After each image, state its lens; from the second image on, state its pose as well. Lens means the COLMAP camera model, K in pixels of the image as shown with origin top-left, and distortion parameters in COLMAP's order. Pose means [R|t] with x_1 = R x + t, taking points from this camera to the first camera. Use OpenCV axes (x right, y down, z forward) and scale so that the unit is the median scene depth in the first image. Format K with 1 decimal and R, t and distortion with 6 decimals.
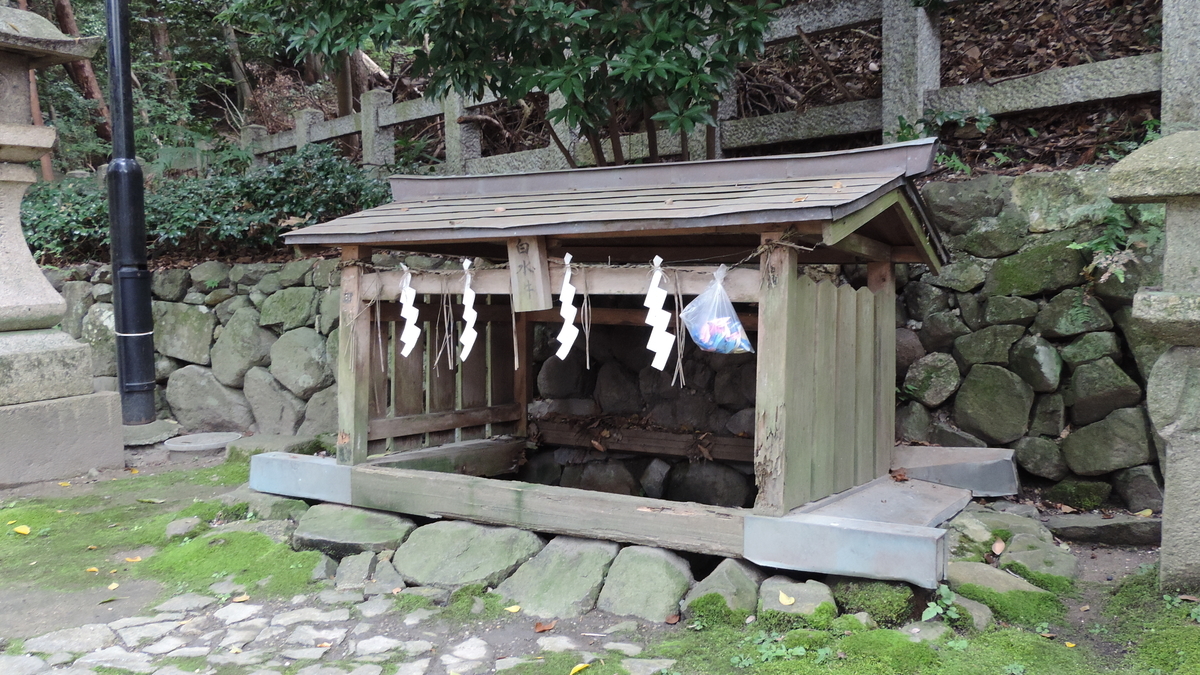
lens RADIAL K [[1030.4, 0, 600.5], [0, 1030.4, 339.7], [0, 0, 1]] dist [-0.029406, 0.009757]
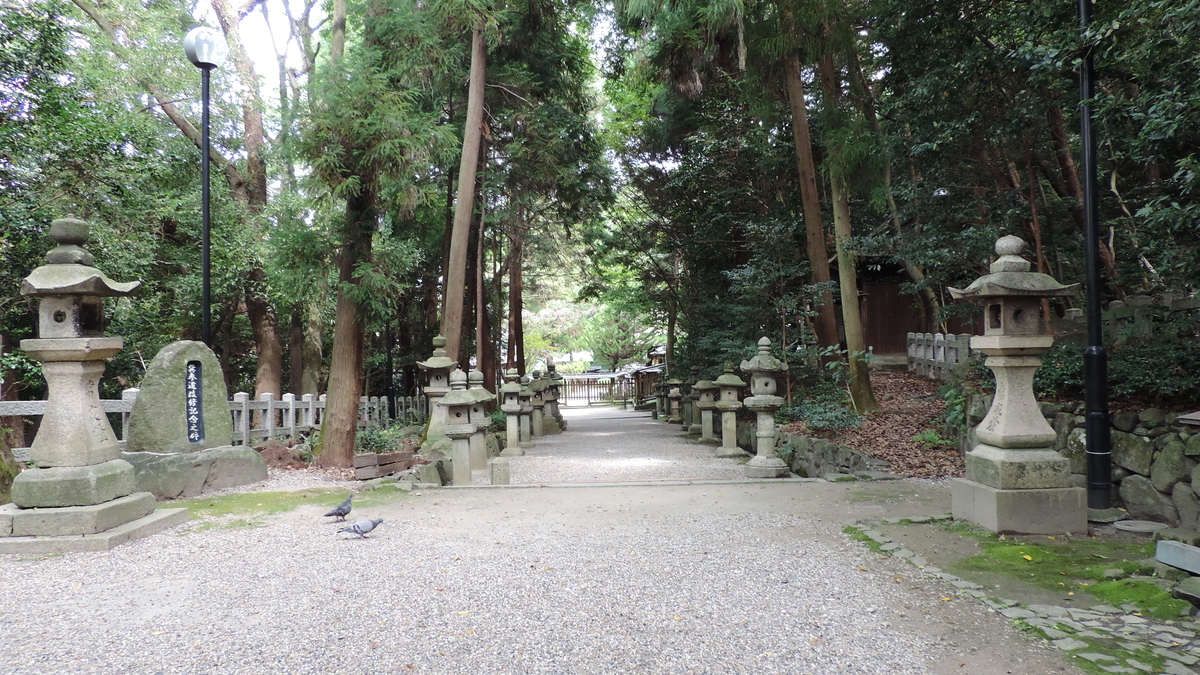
lens RADIAL K [[865.9, 0, 601.8], [0, 865.9, 339.2], [0, 0, 1]] dist [-0.008091, -0.010399]
pose [[0.561233, -0.007604, -0.827623, 0.249545], [-0.062902, 0.996674, -0.051813, -0.067667], [0.825264, 0.081139, 0.558888, -0.453416]]
